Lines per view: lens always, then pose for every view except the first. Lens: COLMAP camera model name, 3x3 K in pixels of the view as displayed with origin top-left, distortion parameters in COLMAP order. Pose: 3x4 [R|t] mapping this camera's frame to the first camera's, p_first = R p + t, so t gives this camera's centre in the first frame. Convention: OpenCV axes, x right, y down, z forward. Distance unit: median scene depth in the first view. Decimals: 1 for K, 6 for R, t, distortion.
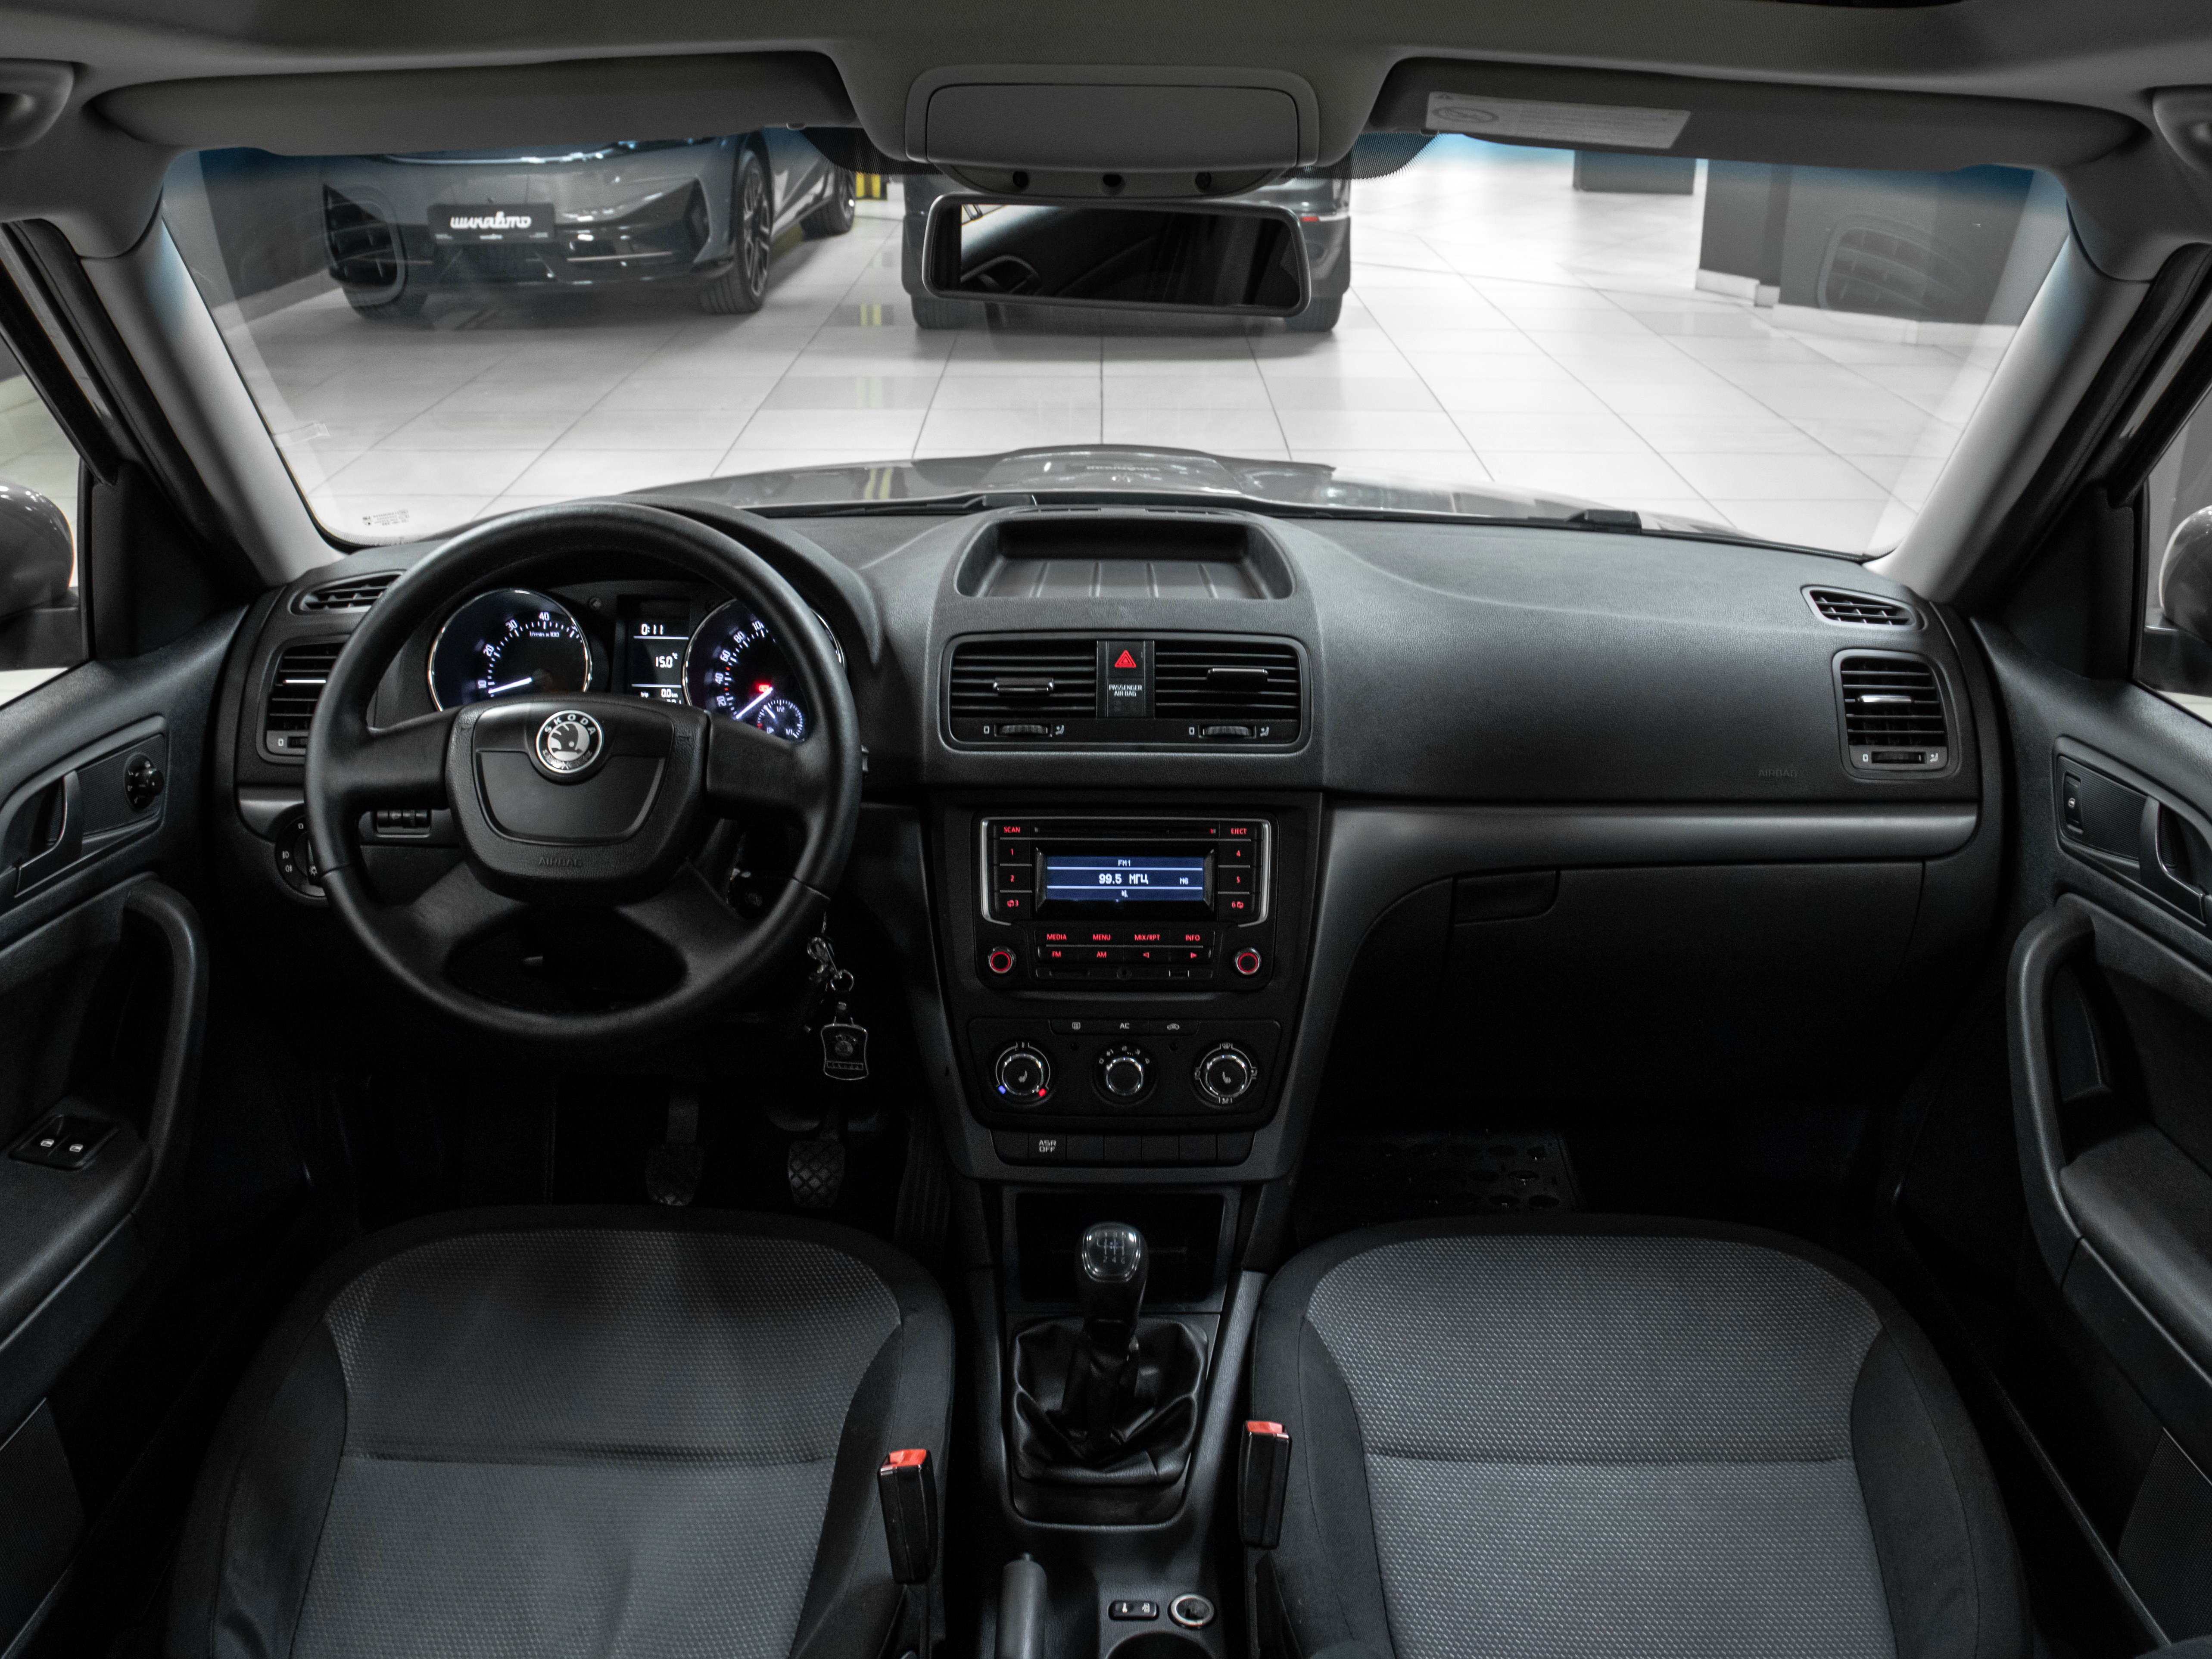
lens RADIAL K [[2147.1, 0, 1096.9], [0, 2147.1, 831.9], [0, 0, 1]] dist [-0.153720, 0.000000]
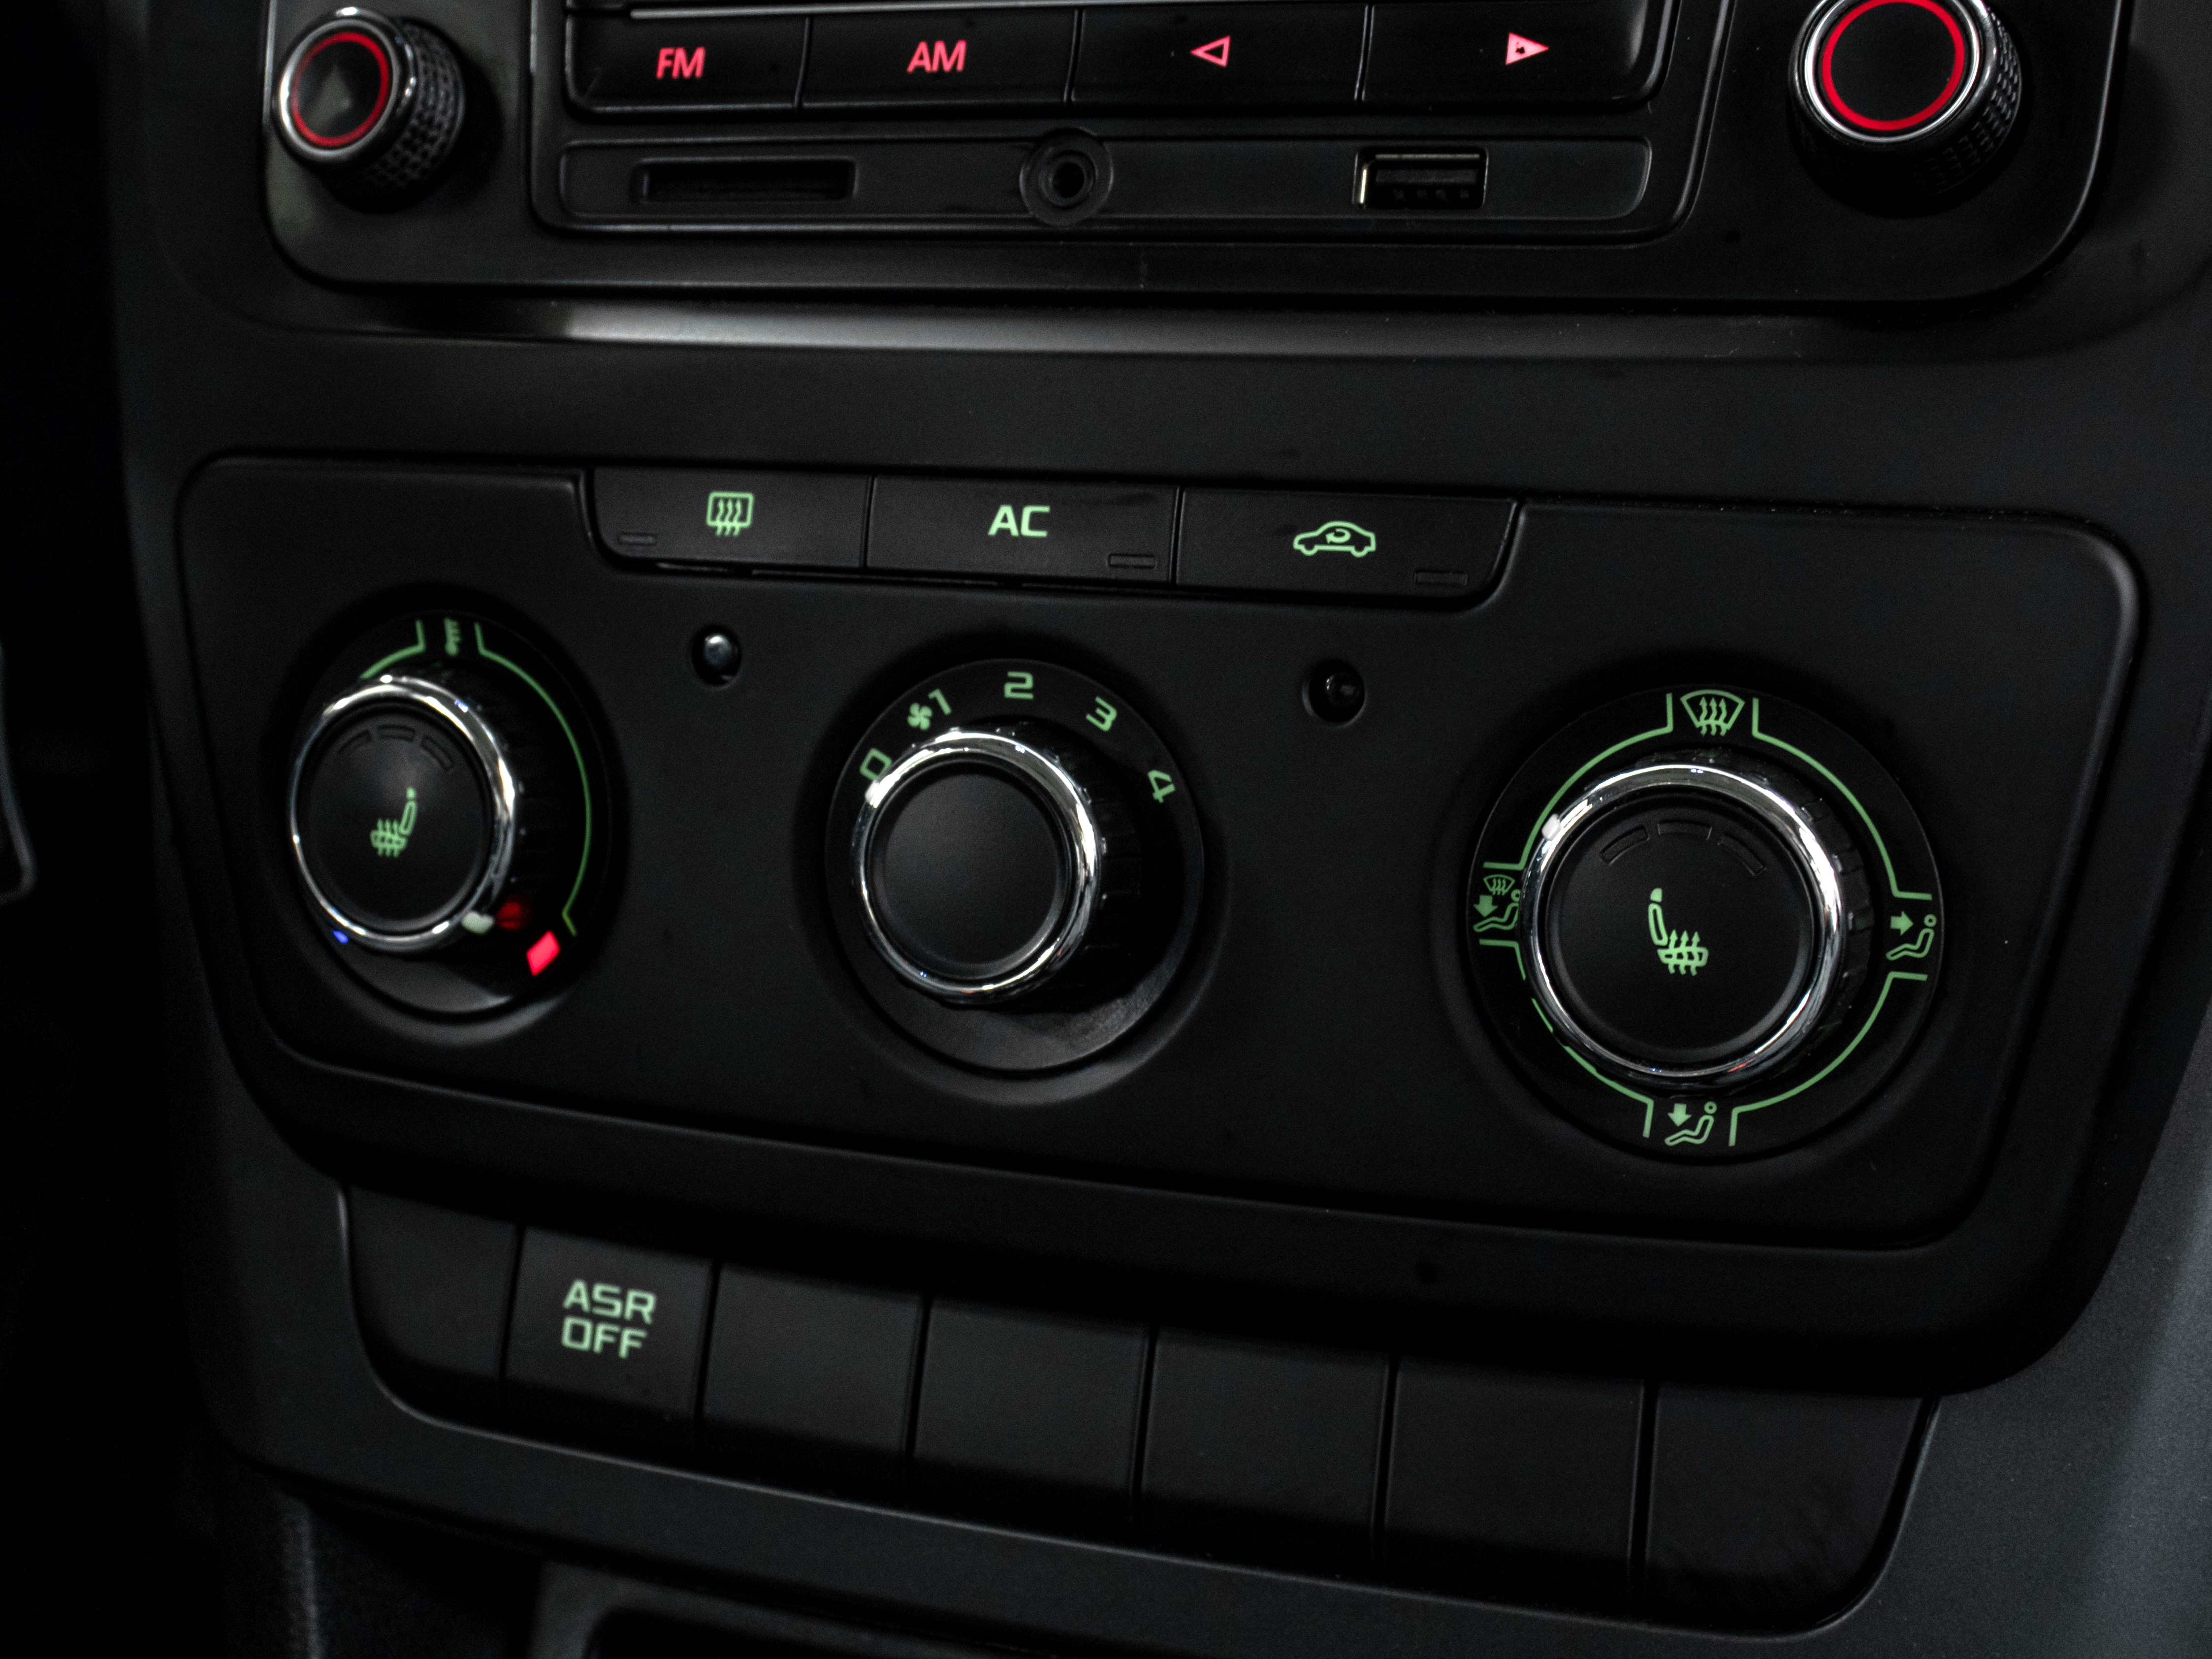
lens RADIAL K [[3236.1, 0, 1108.6], [0, 3236.1, 834.5], [0, 0, 1]] dist [-0.013443, 0.000000]
pose [[0.921399, 0.065444, -0.383069, 0.103589], [-0.101913, 0.991911, -0.075674, 0.126486], [0.375018, 0.108766, 0.920615, 0.794732]]
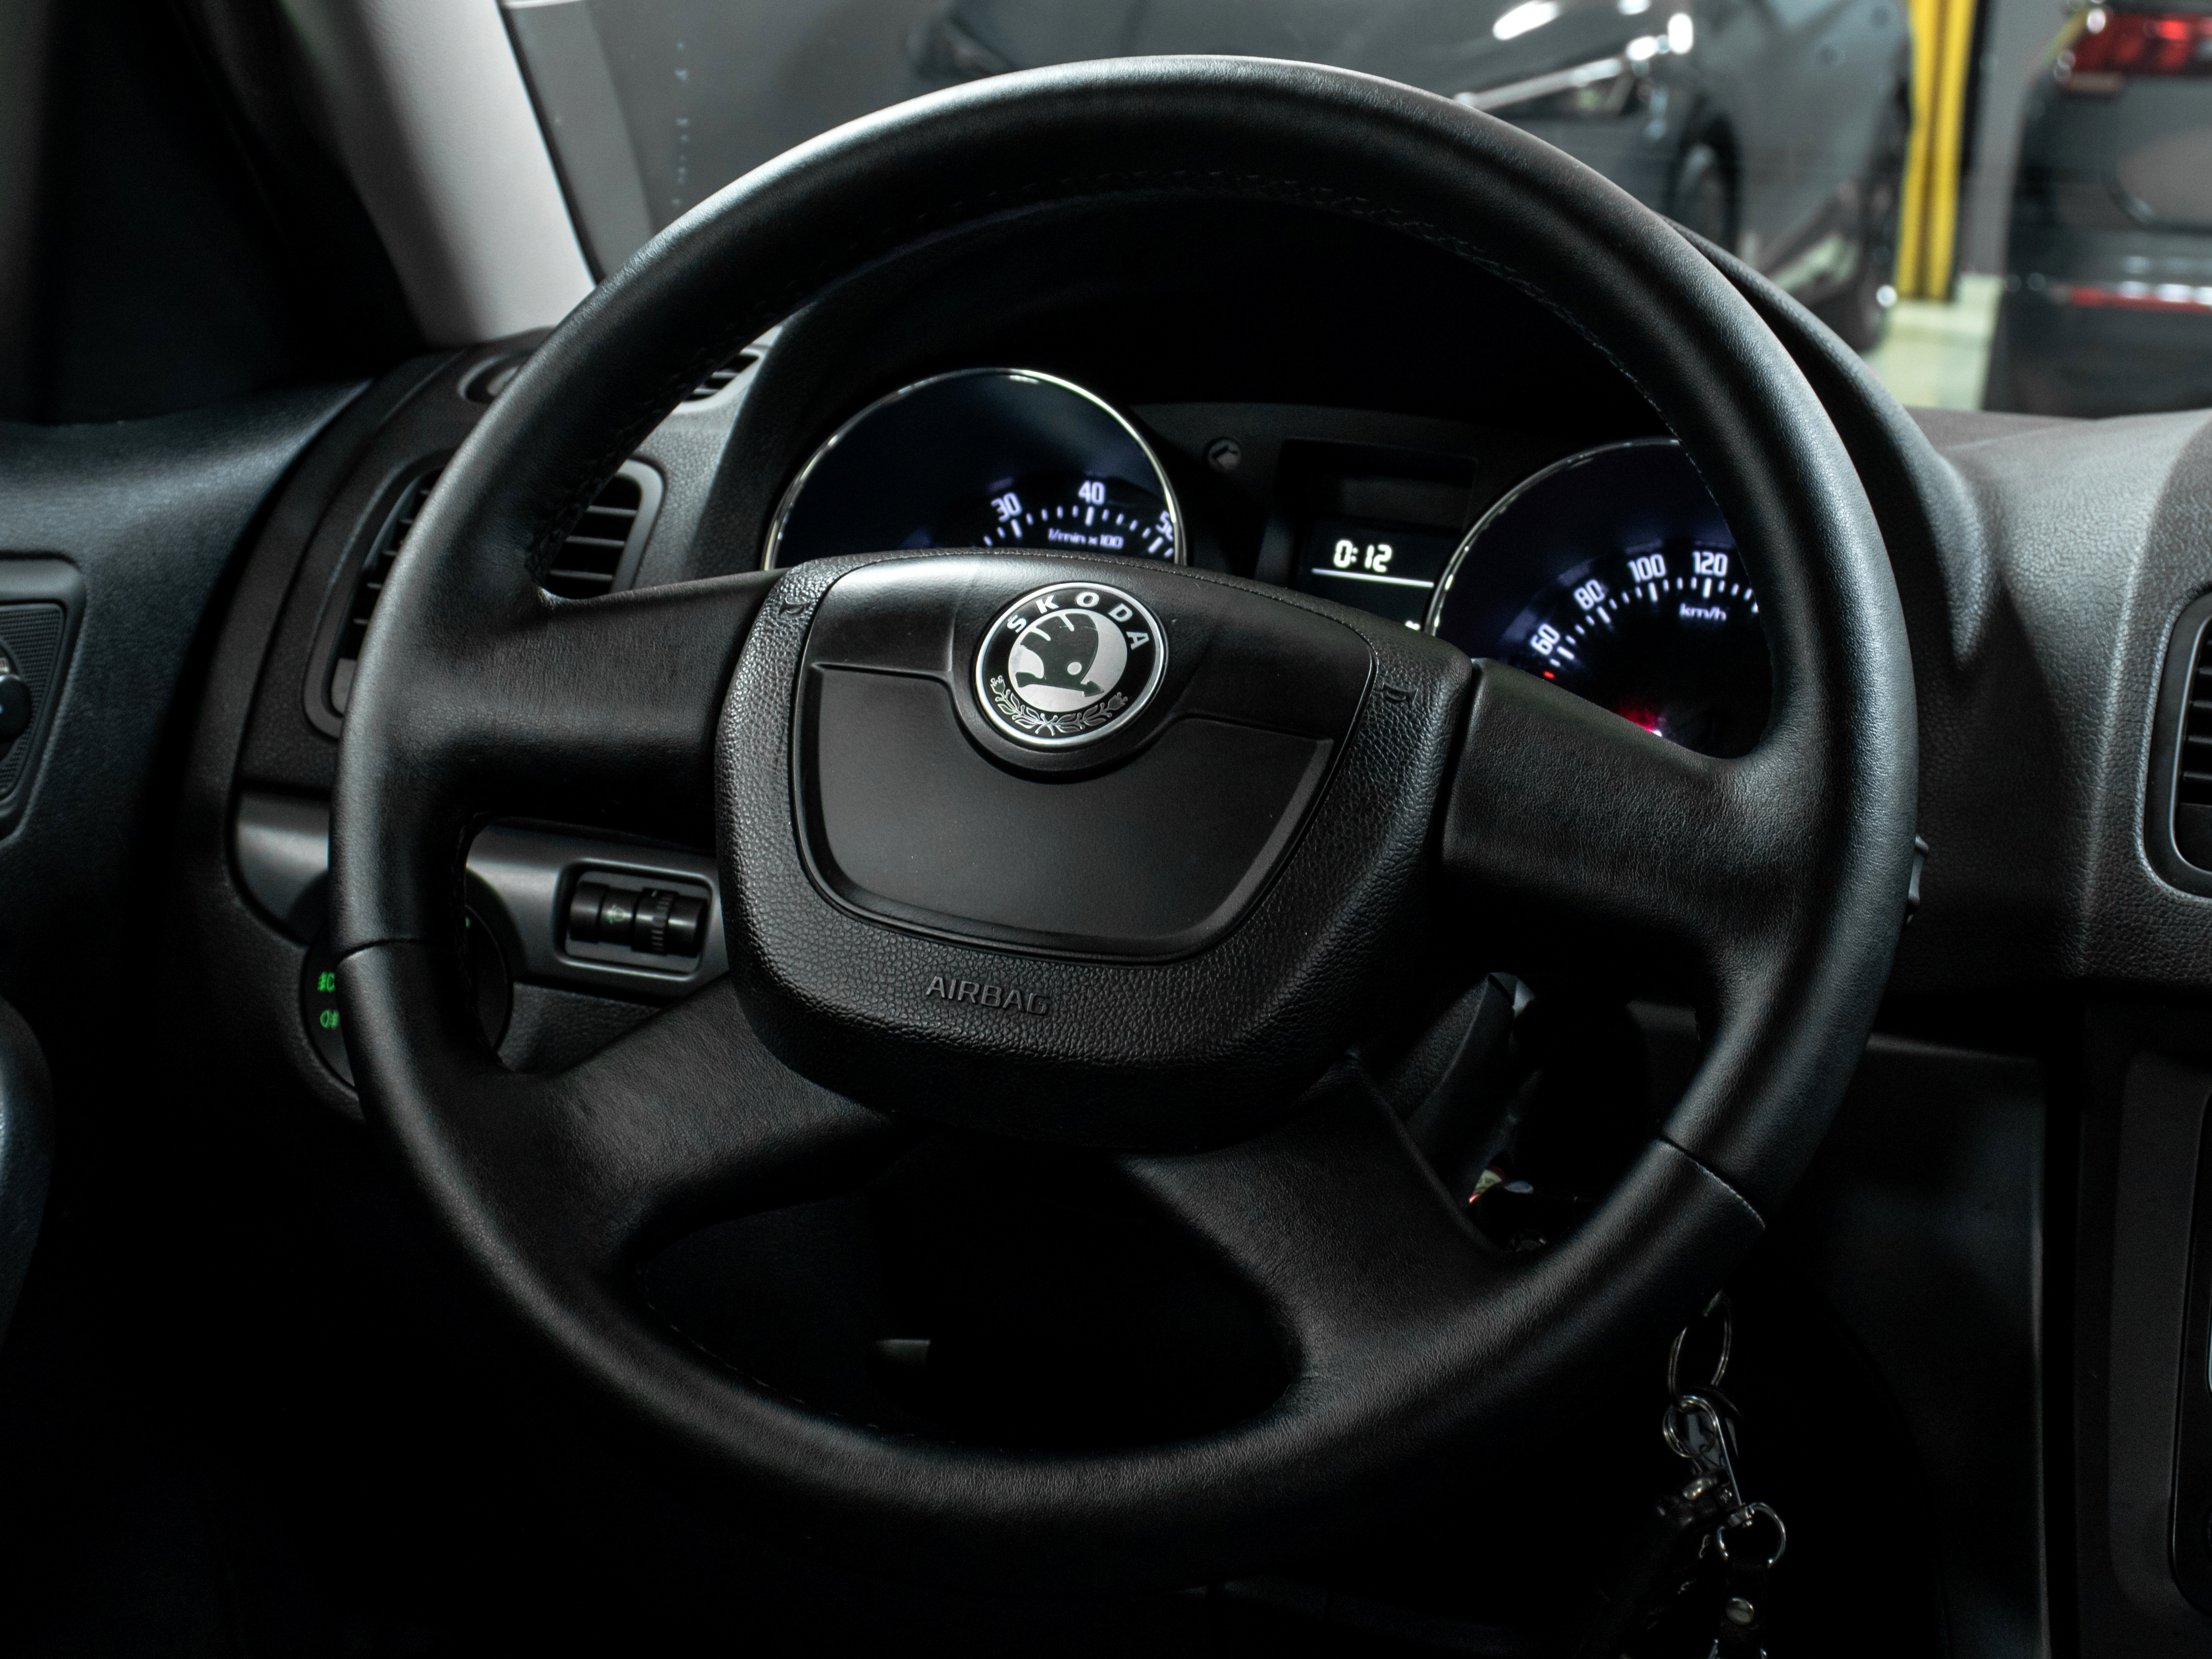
lens RADIAL K [[3987.4, 0, 1085.2], [0, 3987.4, 836.9], [0, 0, 1]] dist [0.009161, 0.000000]
pose [[0.951327, 0.110703, -0.287615, -0.050168], [-0.159555, 0.975365, -0.152335, 0.076280], [0.263665, 0.190811, 0.945554, 0.354433]]
